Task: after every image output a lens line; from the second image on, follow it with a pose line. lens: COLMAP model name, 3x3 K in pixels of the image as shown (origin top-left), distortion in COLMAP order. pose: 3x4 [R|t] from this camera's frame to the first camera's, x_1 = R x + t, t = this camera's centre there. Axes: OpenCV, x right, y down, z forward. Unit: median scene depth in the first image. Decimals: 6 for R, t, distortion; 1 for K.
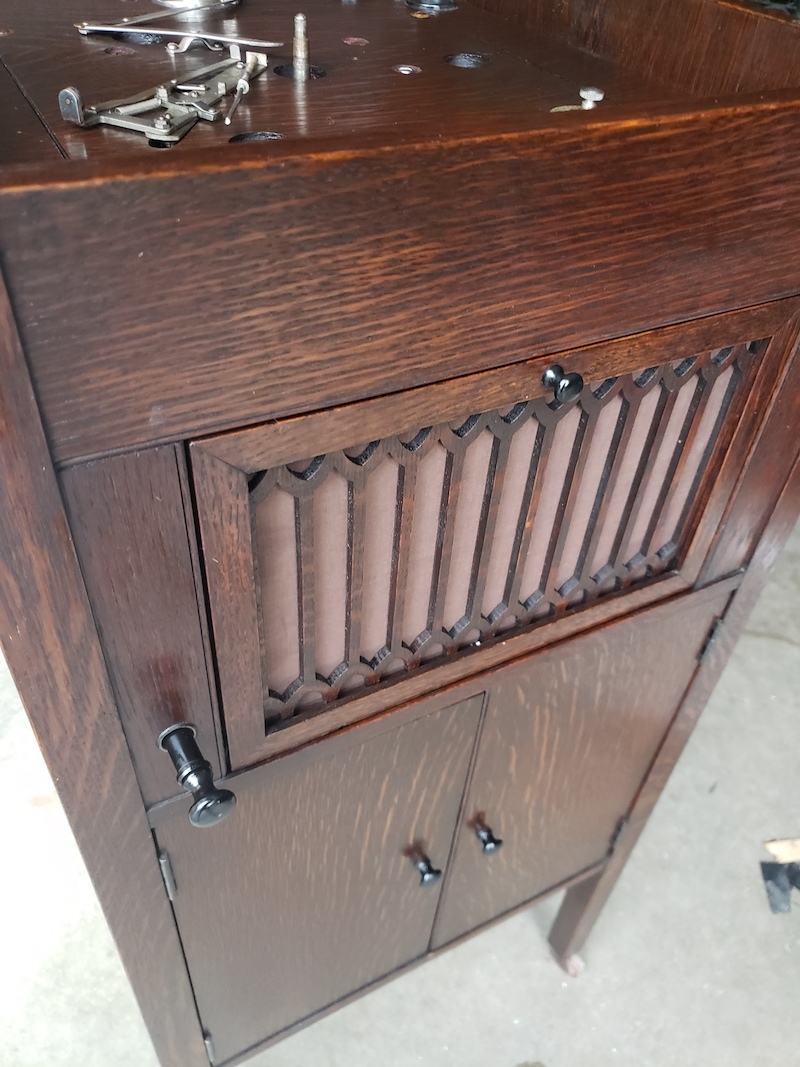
lens RADIAL K [[826.6, 0, 394.0], [0, 826.6, 549.7], [0, 0, 1]] dist [0.004744, -0.003469]
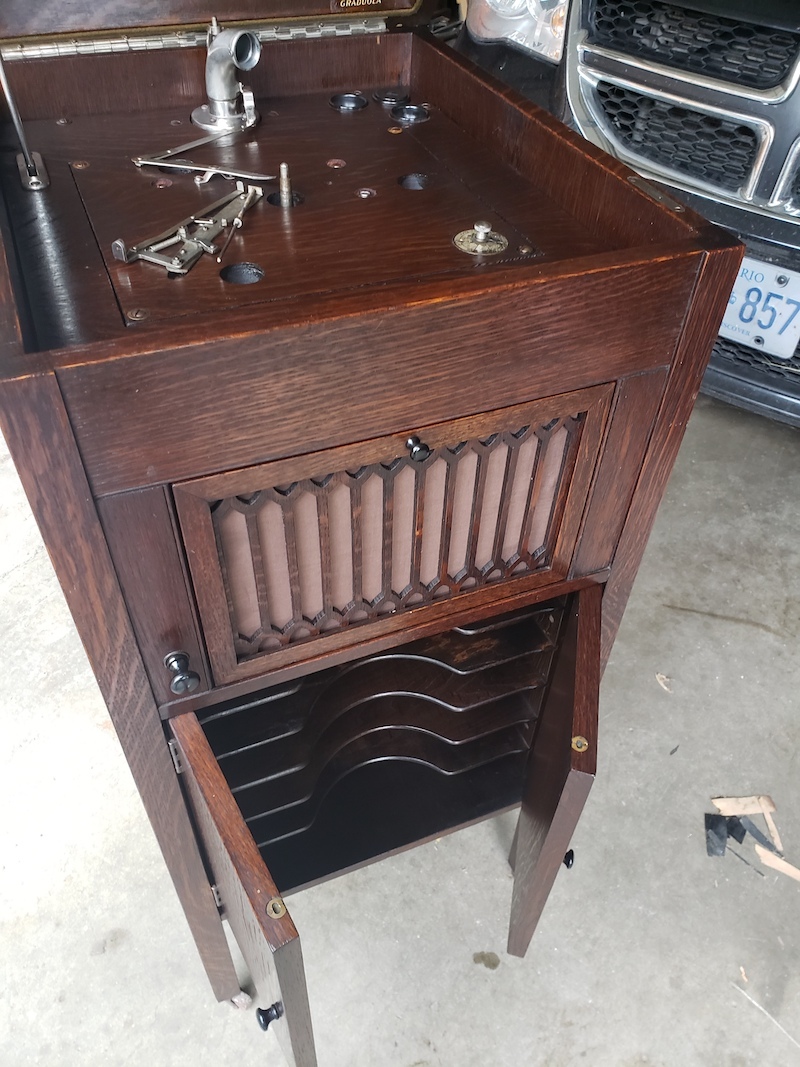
lens RADIAL K [[811.2, 0, 402.1], [0, 811.2, 566.2], [0, 0, 1]] dist [0.134584, -0.358178]
pose [[0.995414, 0.047191, -0.083216, 0.328745], [-0.042438, 0.997415, 0.057992, -0.068446], [0.085737, -0.054194, 0.994843, -0.575953]]
